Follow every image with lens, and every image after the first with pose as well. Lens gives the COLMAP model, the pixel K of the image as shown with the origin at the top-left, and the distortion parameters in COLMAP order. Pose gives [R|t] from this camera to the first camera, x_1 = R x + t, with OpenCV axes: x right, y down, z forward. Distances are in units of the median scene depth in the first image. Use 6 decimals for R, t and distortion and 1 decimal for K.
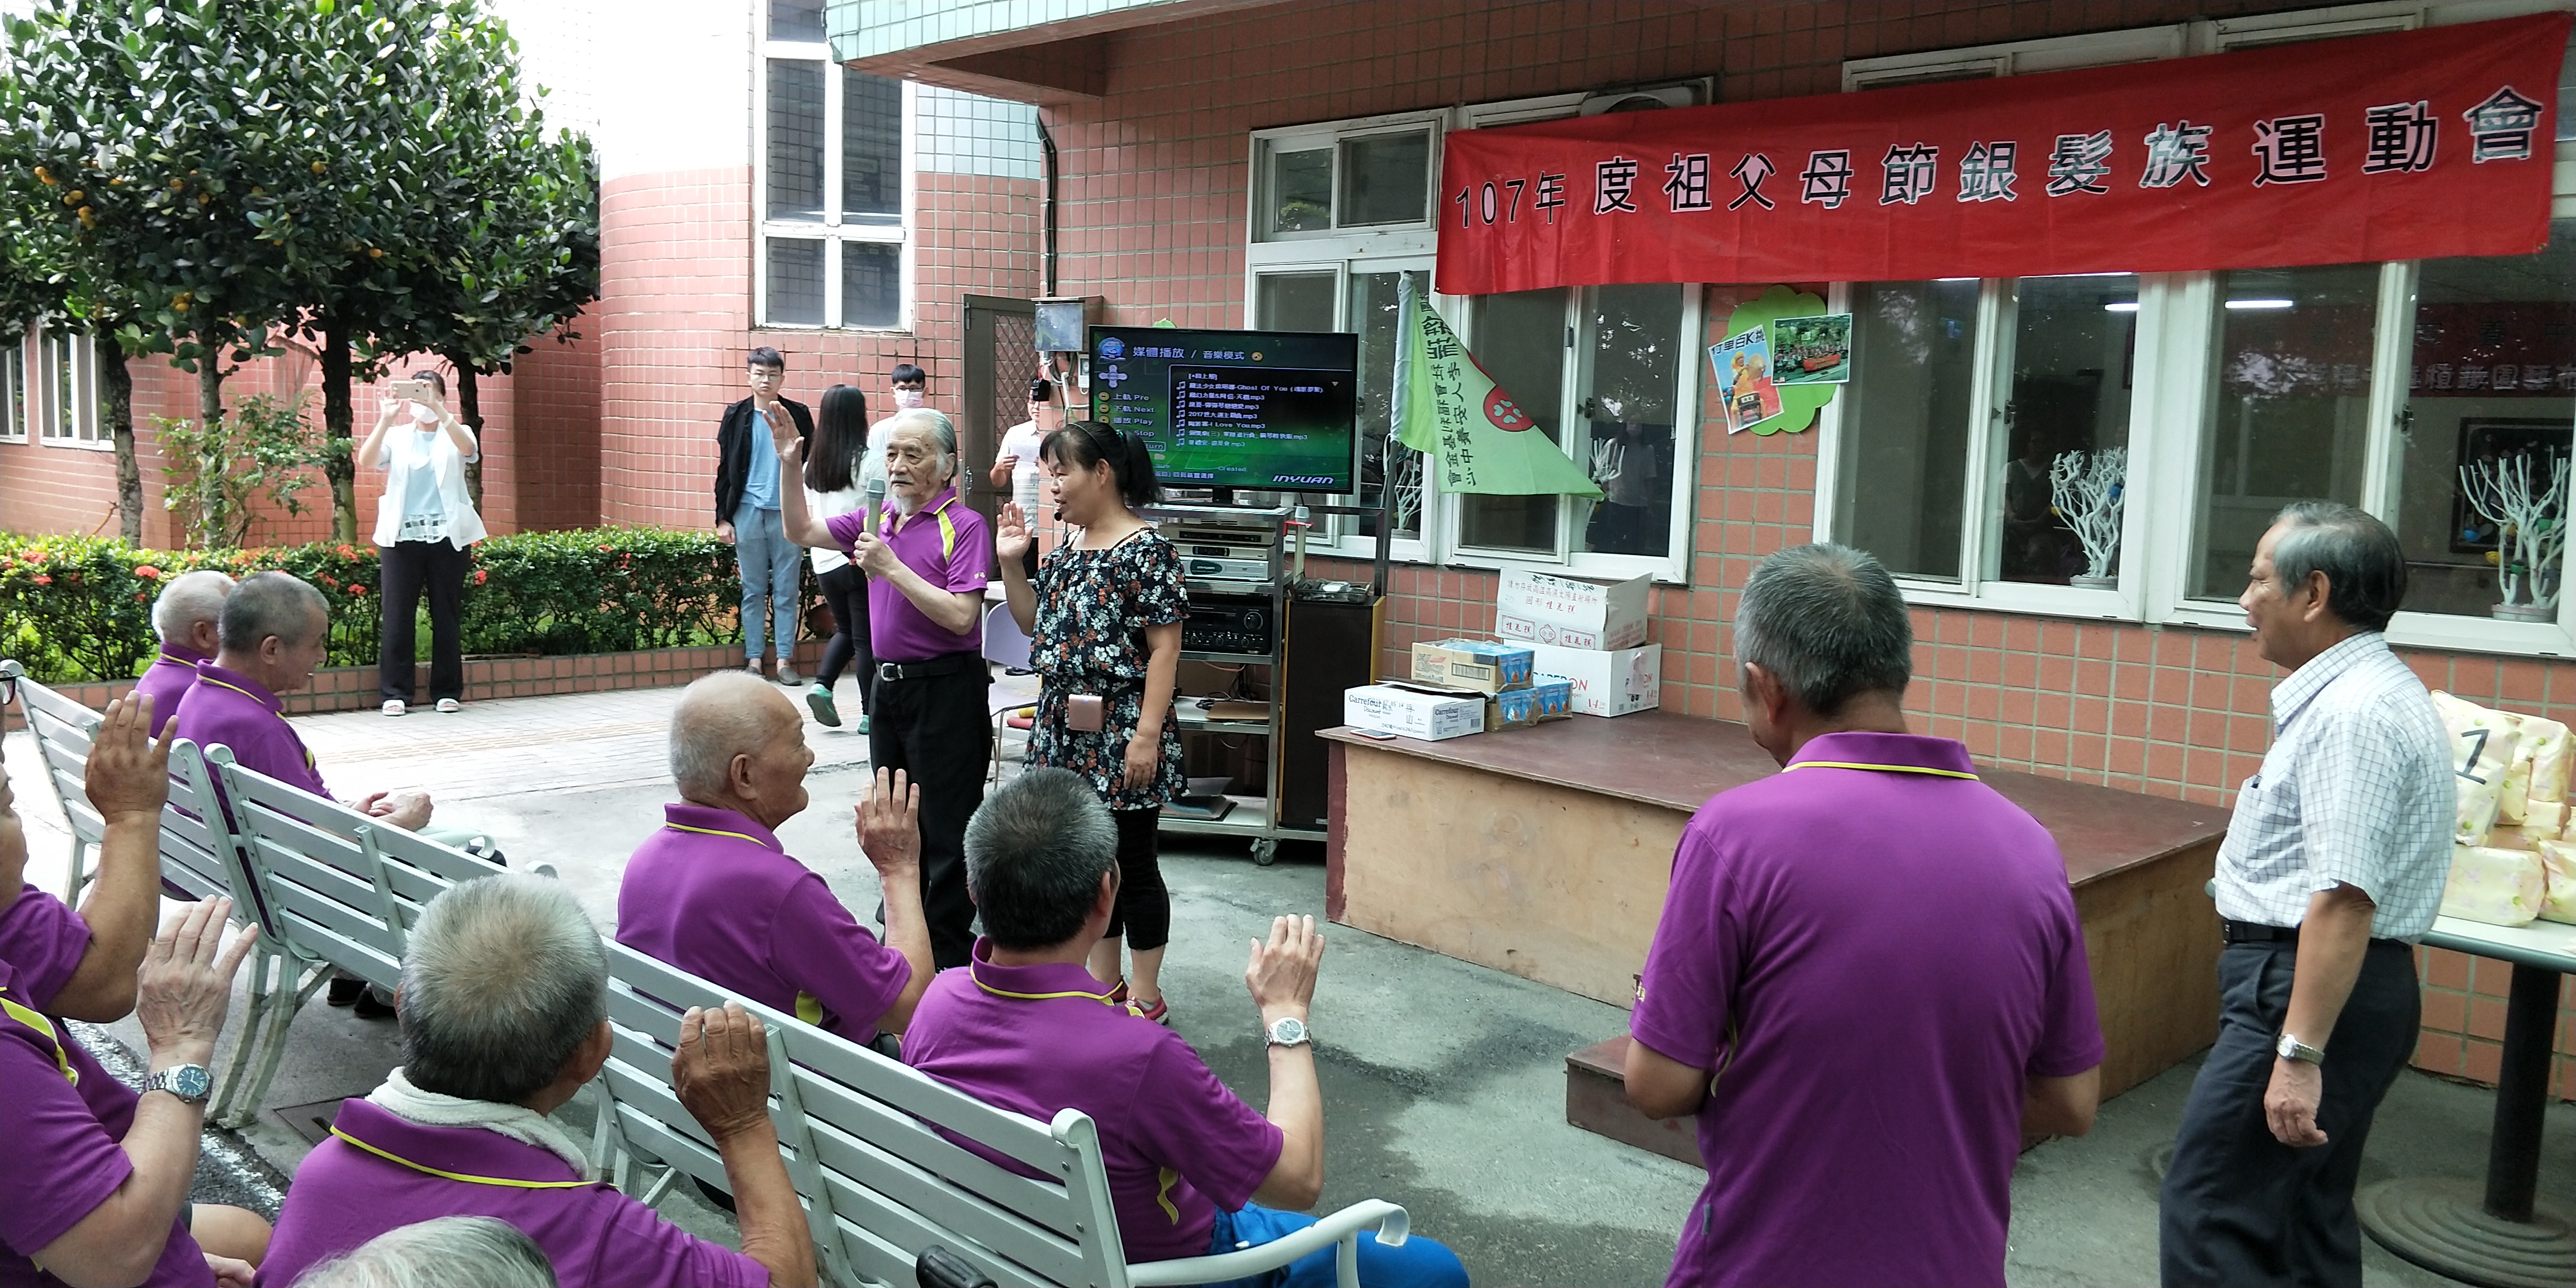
lens RADIAL K [[2119.3, 0, 1288.0], [0, 2119.3, 644.0], [0, 0, 1]] dist [0.020165, -0.004487]
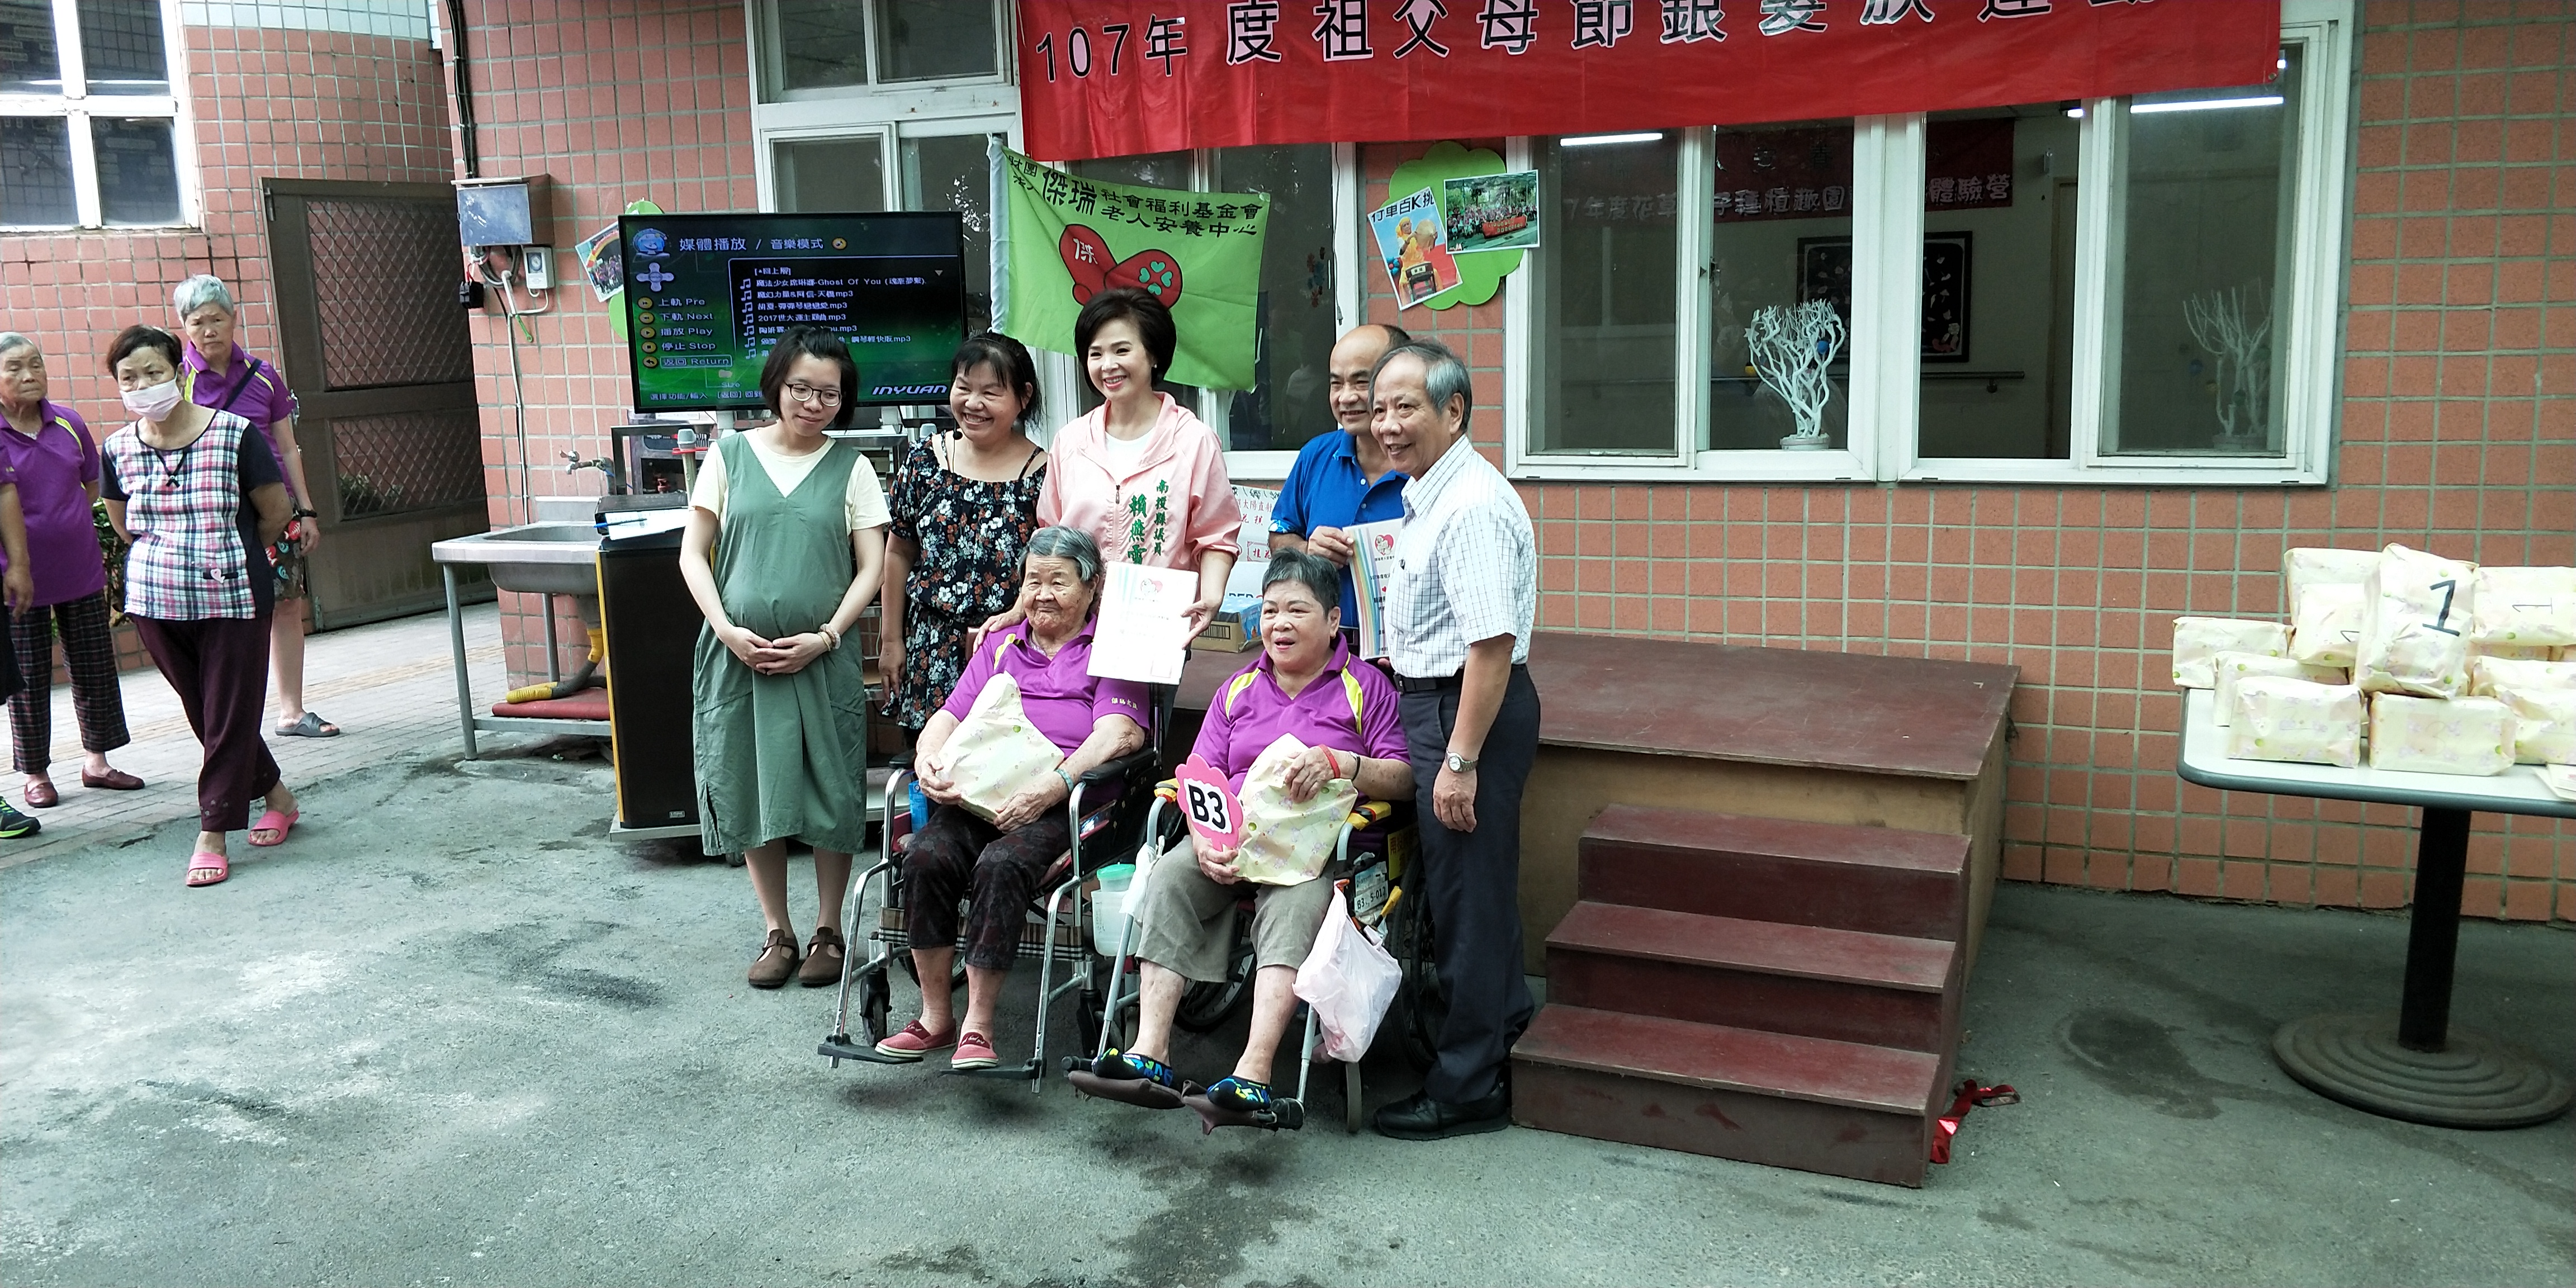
lens RADIAL K [[2072.1, 0, 1336.4], [0, 2072.1, 654.2], [0, 0, 1]] dist [0.107656, -0.206568]
pose [[0.926471, -0.117324, 0.357612, -0.158005], [0.090580, 0.991750, 0.090700, -0.036074], [-0.365303, -0.051638, 0.929455, 0.173433]]
